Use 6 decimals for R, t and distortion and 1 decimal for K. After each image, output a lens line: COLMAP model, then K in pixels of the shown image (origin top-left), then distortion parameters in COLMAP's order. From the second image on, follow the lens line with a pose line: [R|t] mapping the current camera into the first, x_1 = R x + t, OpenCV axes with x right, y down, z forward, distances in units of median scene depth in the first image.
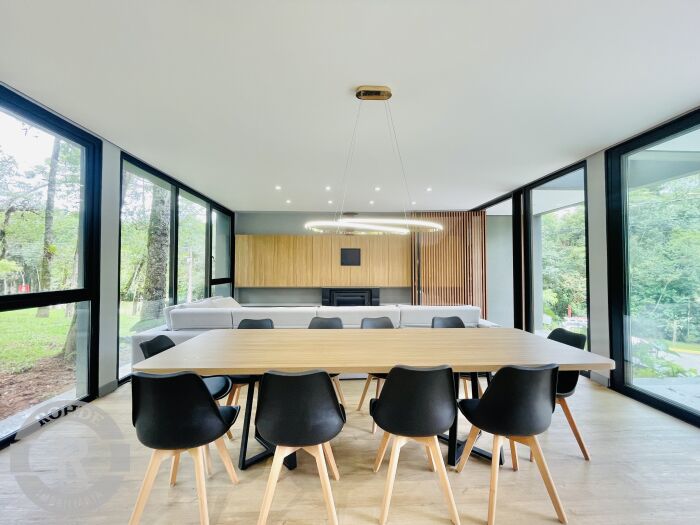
lens RADIAL K [[283.3, 0, 350.4], [0, 283.3, 262.3], [0, 0, 1]] dist [-0.003078, -0.000380]
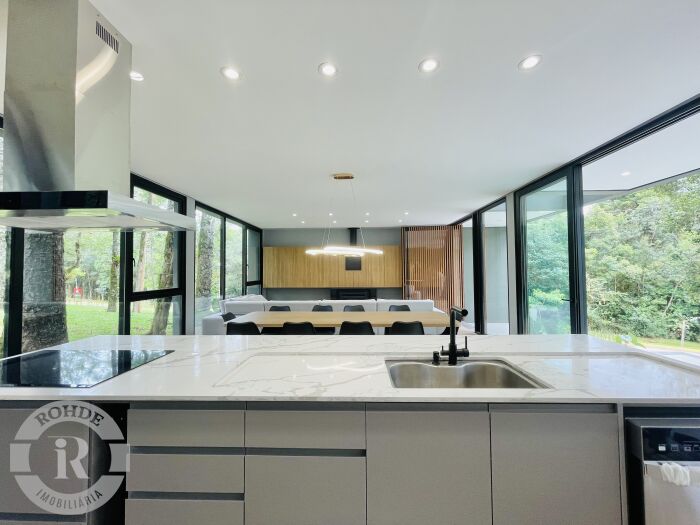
lens RADIAL K [[283.3, 0, 350.2], [0, 283.3, 260.4], [0, 0, 1]] dist [-0.003078, -0.000380]
pose [[0.997263, -0.010663, -0.073163, 0.079260], [0.009639, 0.999851, -0.014345, -0.014232], [0.073306, 0.013600, 0.997217, -0.247878]]
